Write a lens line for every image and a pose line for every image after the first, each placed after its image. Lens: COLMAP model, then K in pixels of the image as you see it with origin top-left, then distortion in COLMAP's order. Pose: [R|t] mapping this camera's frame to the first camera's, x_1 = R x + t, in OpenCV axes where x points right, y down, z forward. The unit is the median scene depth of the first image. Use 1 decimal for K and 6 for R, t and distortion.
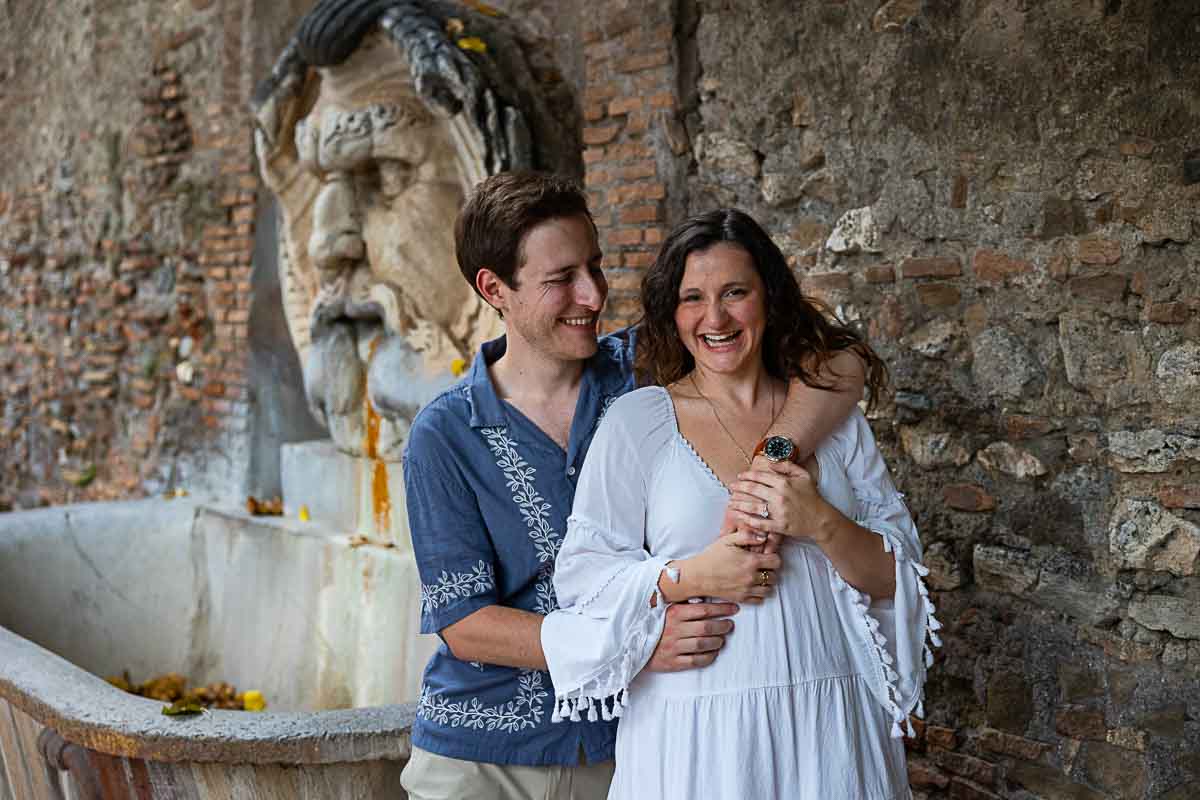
lens RADIAL K [[1569.4, 0, 597.1], [0, 1569.4, 386.9], [0, 0, 1]] dist [0.025654, 0.012409]
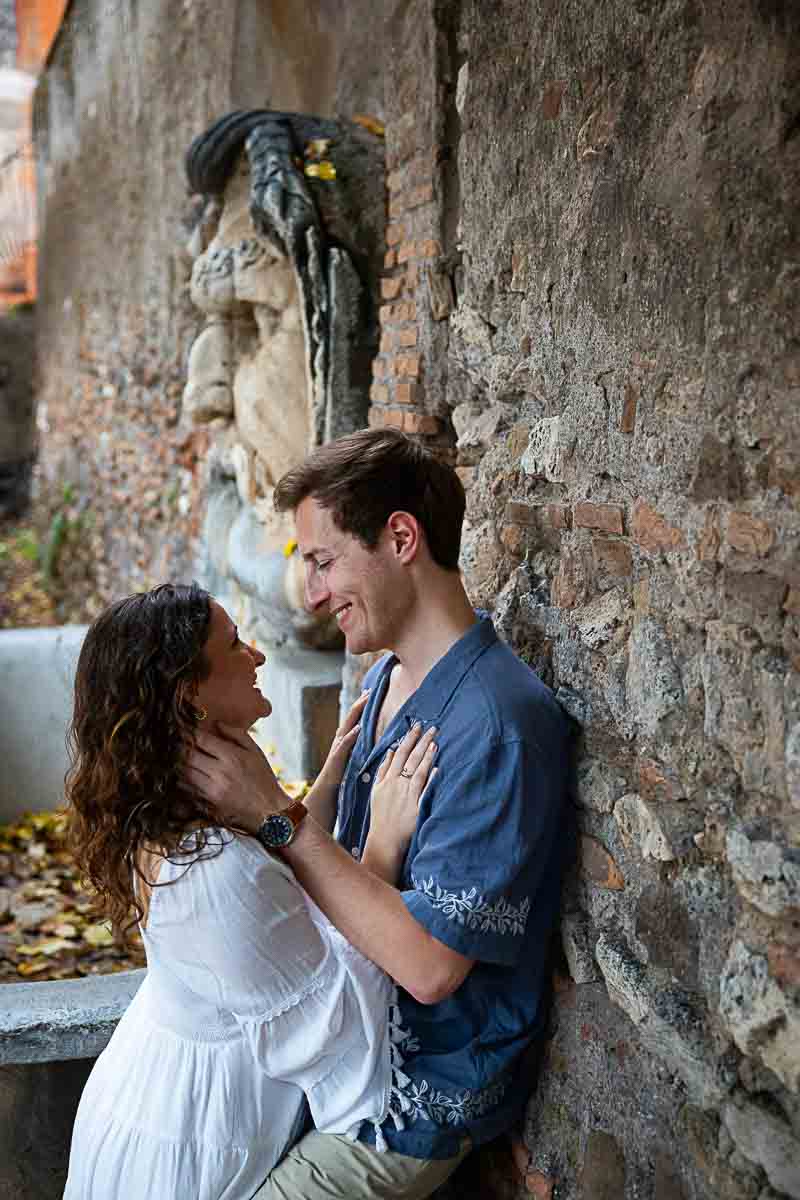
lens RADIAL K [[1434.9, 0, 400.0], [0, 1434.9, 600.0], [0, 0, 1]] dist [0.008504, 0.005582]
pose [[0.935160, 0.095510, -0.341106, 0.348181], [-0.064390, 0.992755, 0.101445, -0.098090], [0.348324, -0.072903, 0.934535, 0.387631]]
